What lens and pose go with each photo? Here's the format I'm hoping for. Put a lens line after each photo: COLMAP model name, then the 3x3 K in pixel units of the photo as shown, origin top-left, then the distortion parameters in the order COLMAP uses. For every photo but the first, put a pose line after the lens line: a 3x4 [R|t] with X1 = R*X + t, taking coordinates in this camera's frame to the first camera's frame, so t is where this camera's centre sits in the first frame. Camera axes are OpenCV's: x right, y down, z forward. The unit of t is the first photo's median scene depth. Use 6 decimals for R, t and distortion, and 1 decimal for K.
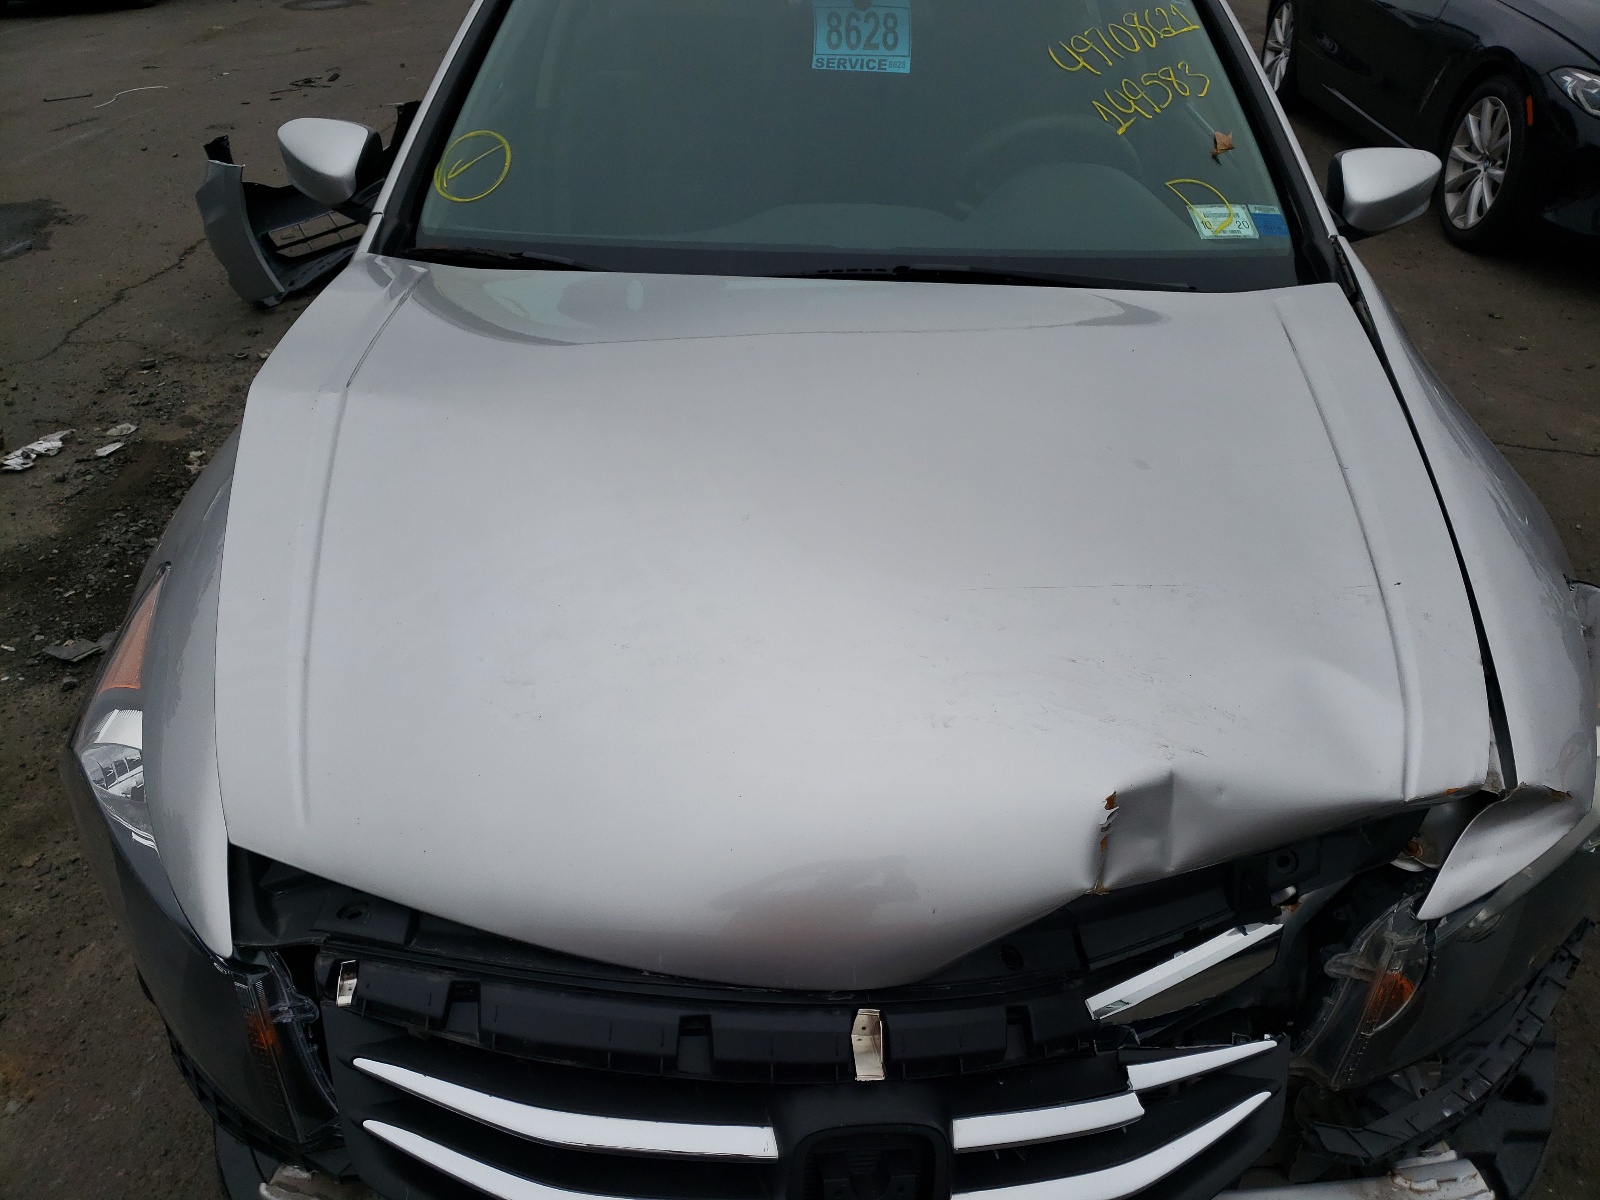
lens RADIAL K [[1211.8, 0, 800.0], [0, 1211.8, 600.0], [0, 0, 1]] dist [0.006786, 0.006437]
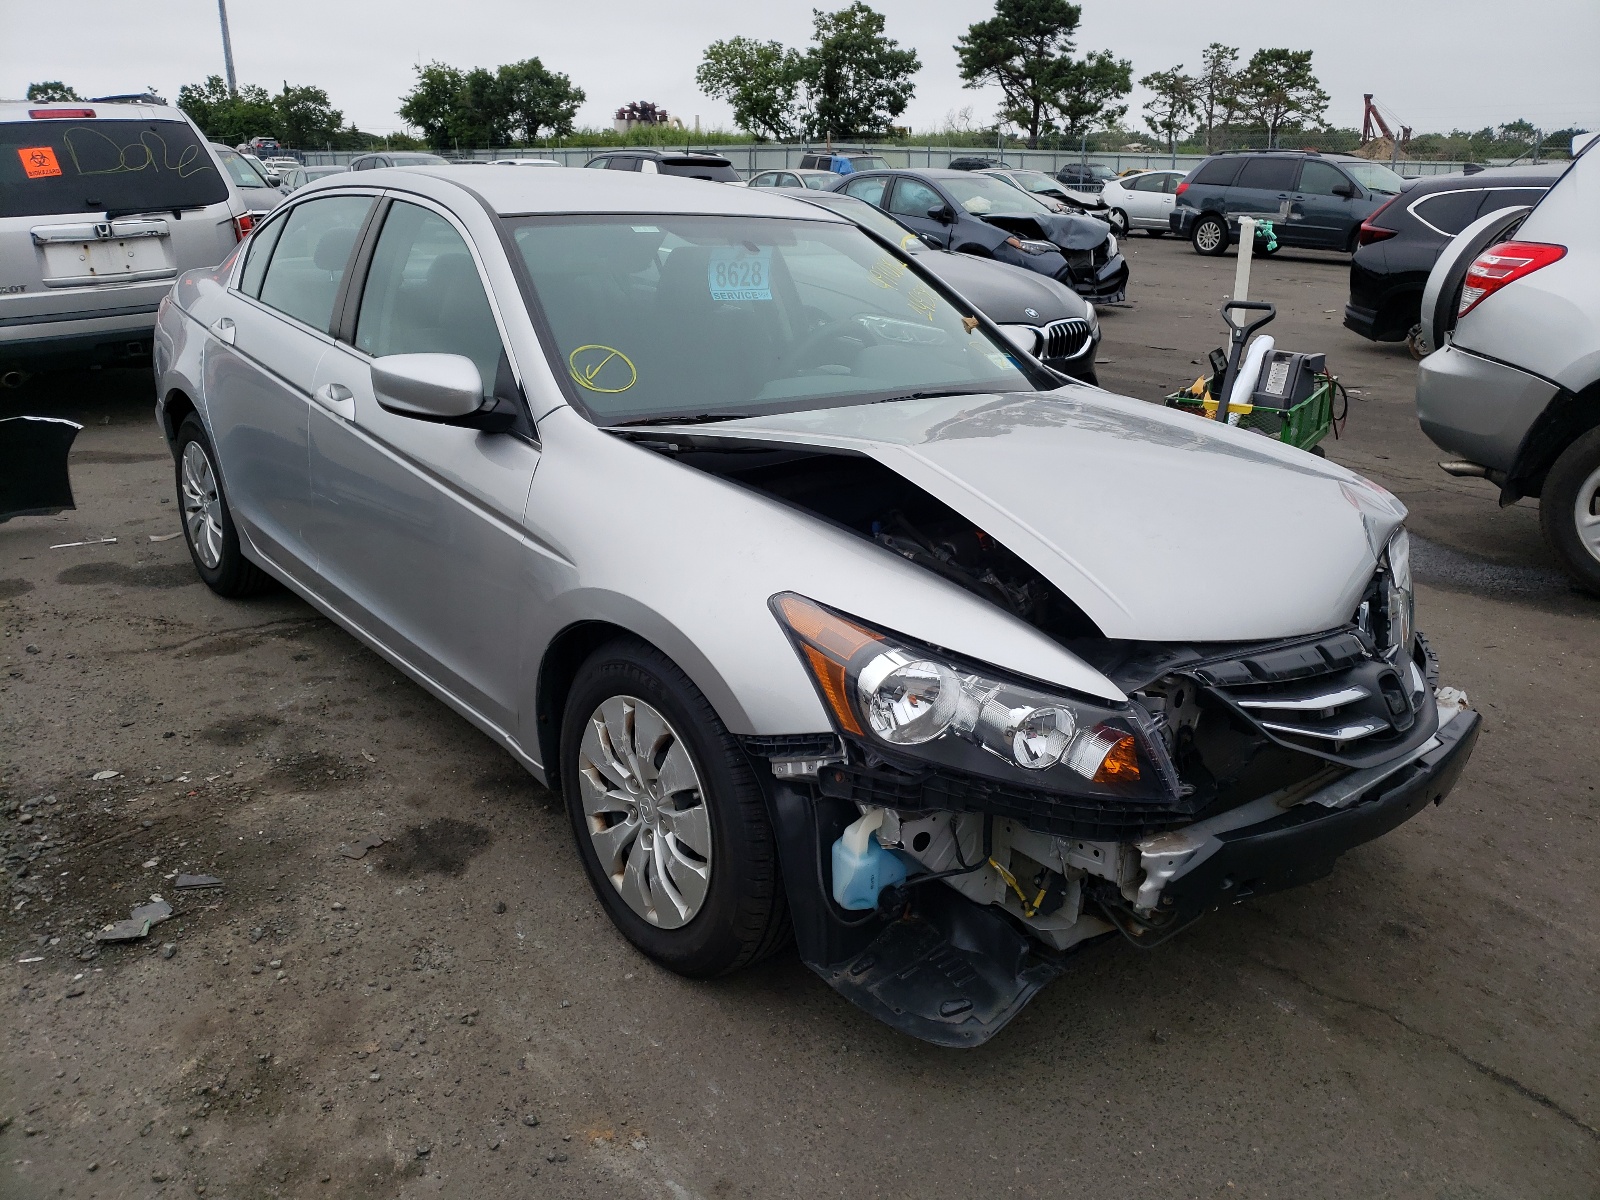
lens RADIAL K [[1211.8, 0, 800.0], [0, 1211.8, 600.0], [0, 0, 1]] dist [0.006786, 0.006437]
pose [[0.777426, -0.191759, 0.599030, -0.843339], [0.322007, 0.939459, -0.117167, 0.094197], [-0.540296, 0.283981, 0.792108, -0.083825]]
